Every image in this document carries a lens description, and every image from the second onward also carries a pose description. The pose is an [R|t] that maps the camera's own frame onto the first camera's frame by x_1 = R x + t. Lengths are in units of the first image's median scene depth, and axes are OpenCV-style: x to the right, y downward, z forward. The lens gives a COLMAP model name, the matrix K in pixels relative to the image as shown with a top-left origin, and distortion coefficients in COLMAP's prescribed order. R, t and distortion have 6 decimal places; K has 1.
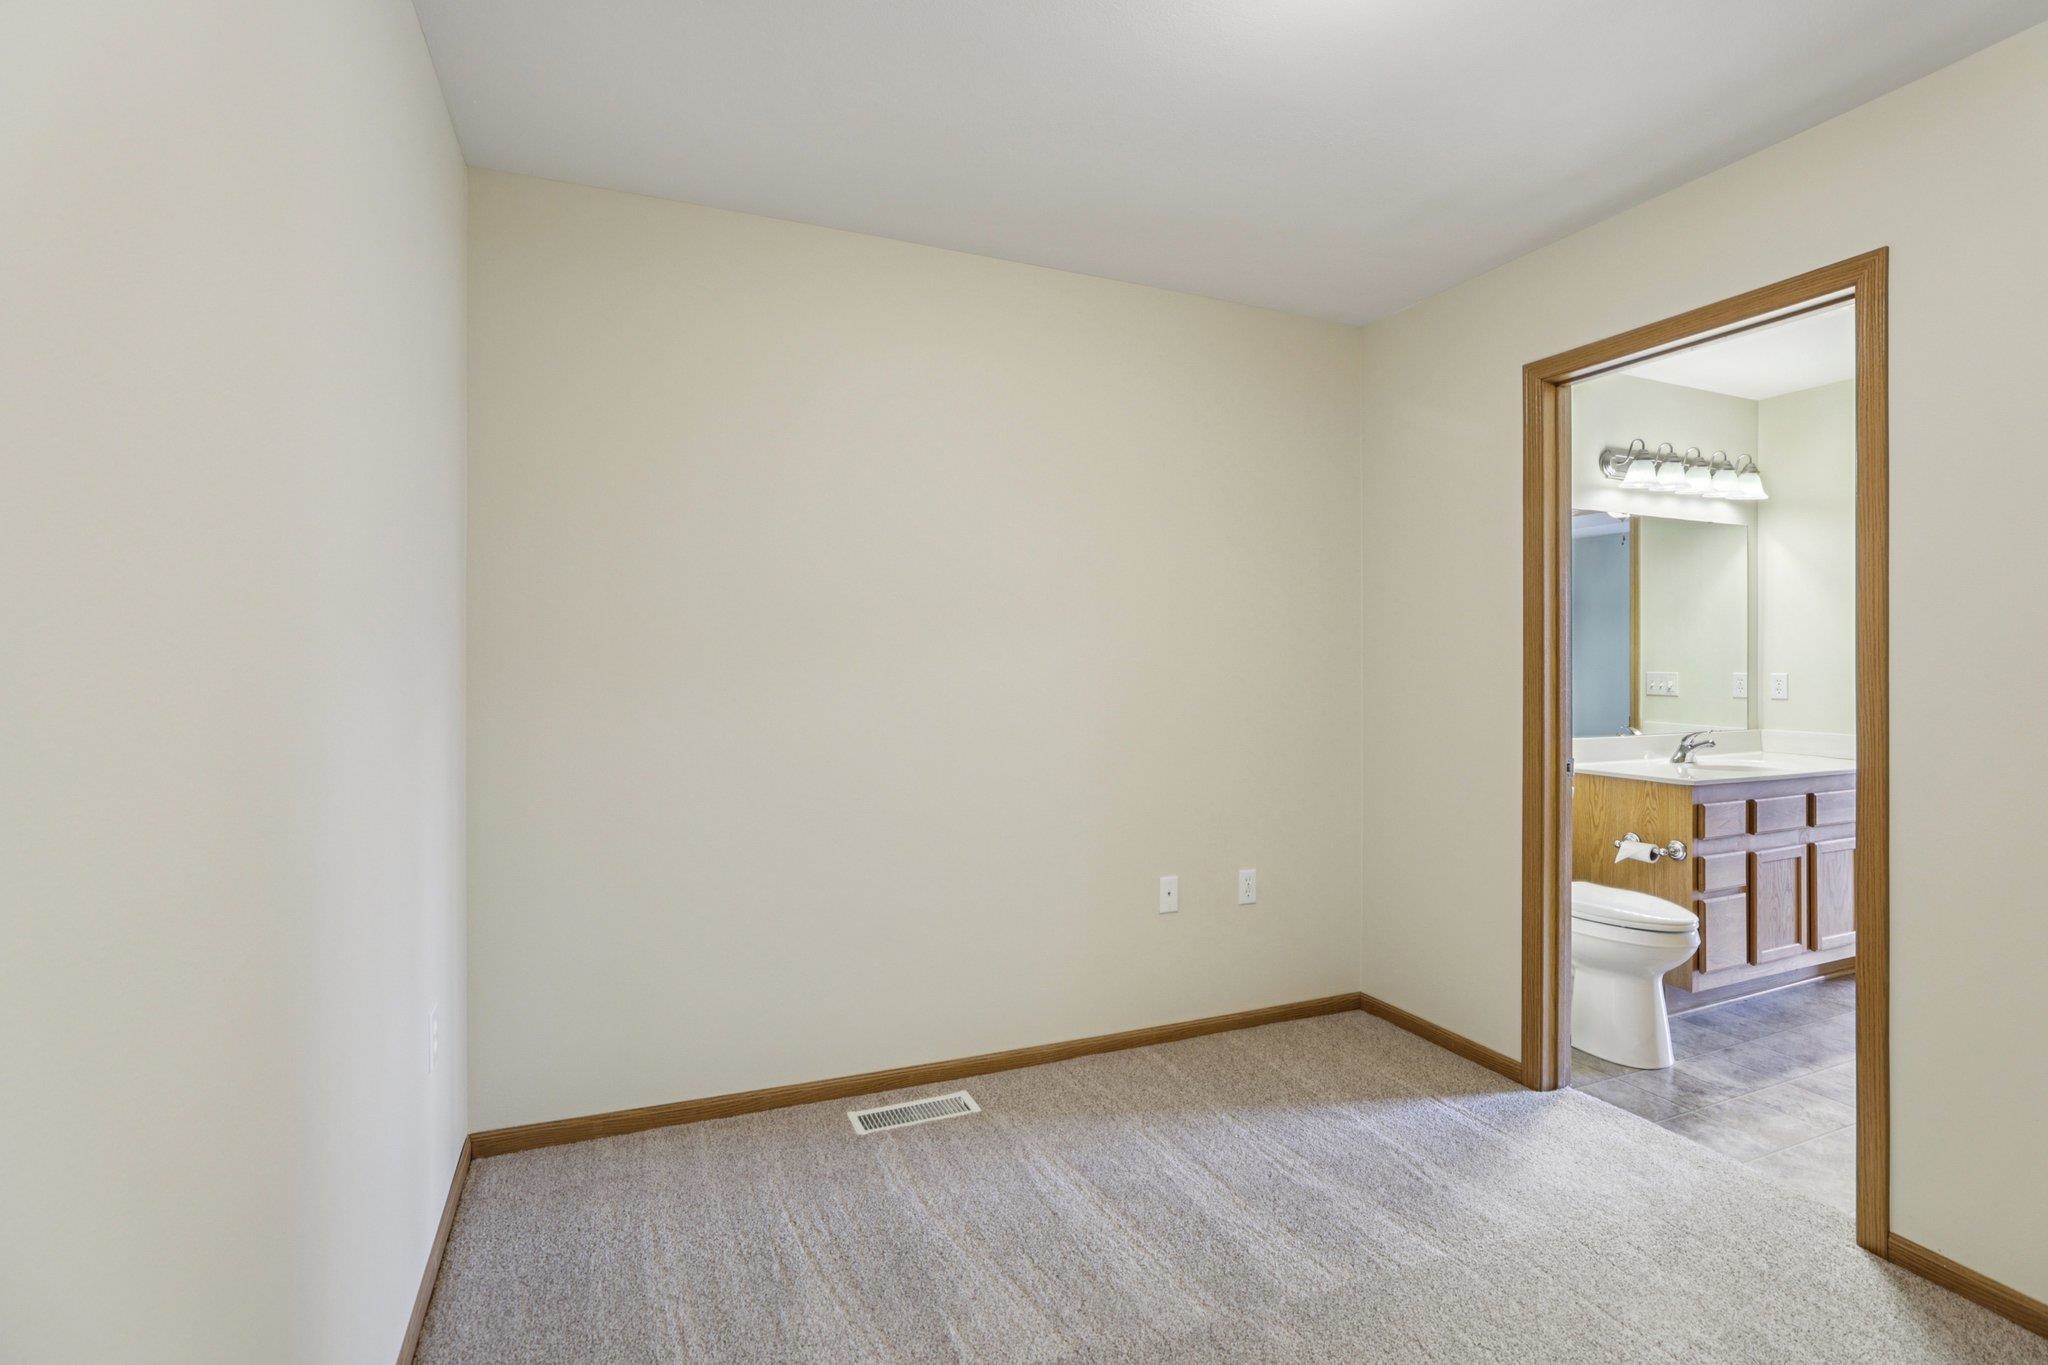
lens RADIAL K [[948.7, 0, 1073.8], [0, 948.7, 651.4], [0, 0, 1]] dist [-0.042291, 0.013697]
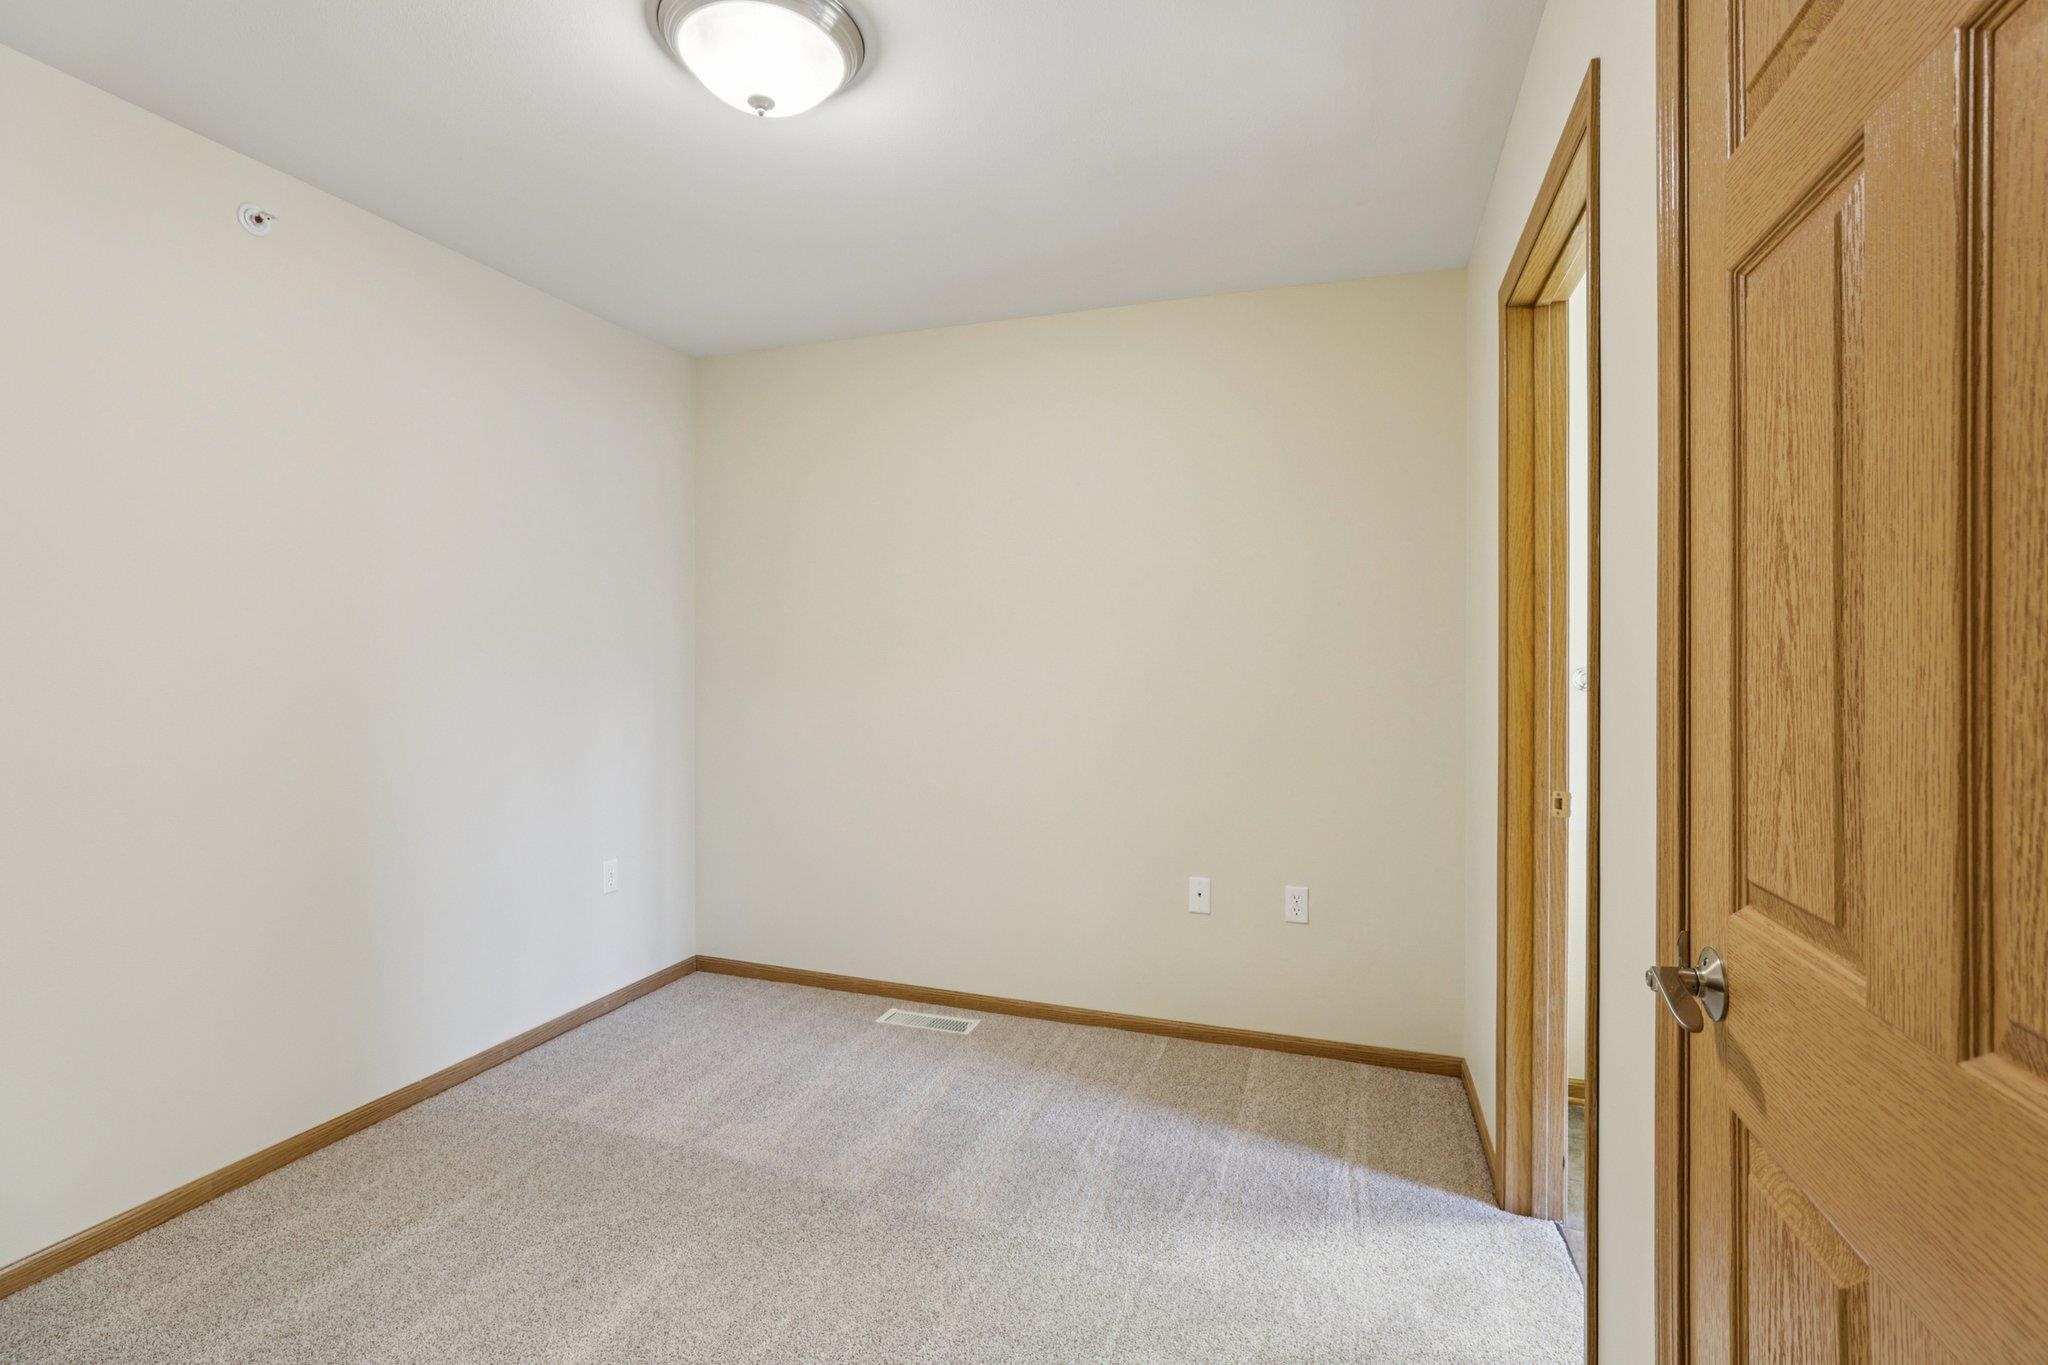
lens RADIAL K [[948.7, 0, 1025.4], [0, 948.7, 671.9], [0, 0, 1]] dist [-0.042291, 0.013697]
pose [[0.733483, 0.003934, -0.679697, 0.774823], [0.002807, 0.999957, 0.008817, 0.010928], [0.679702, -0.008374, 0.733440, 0.162736]]
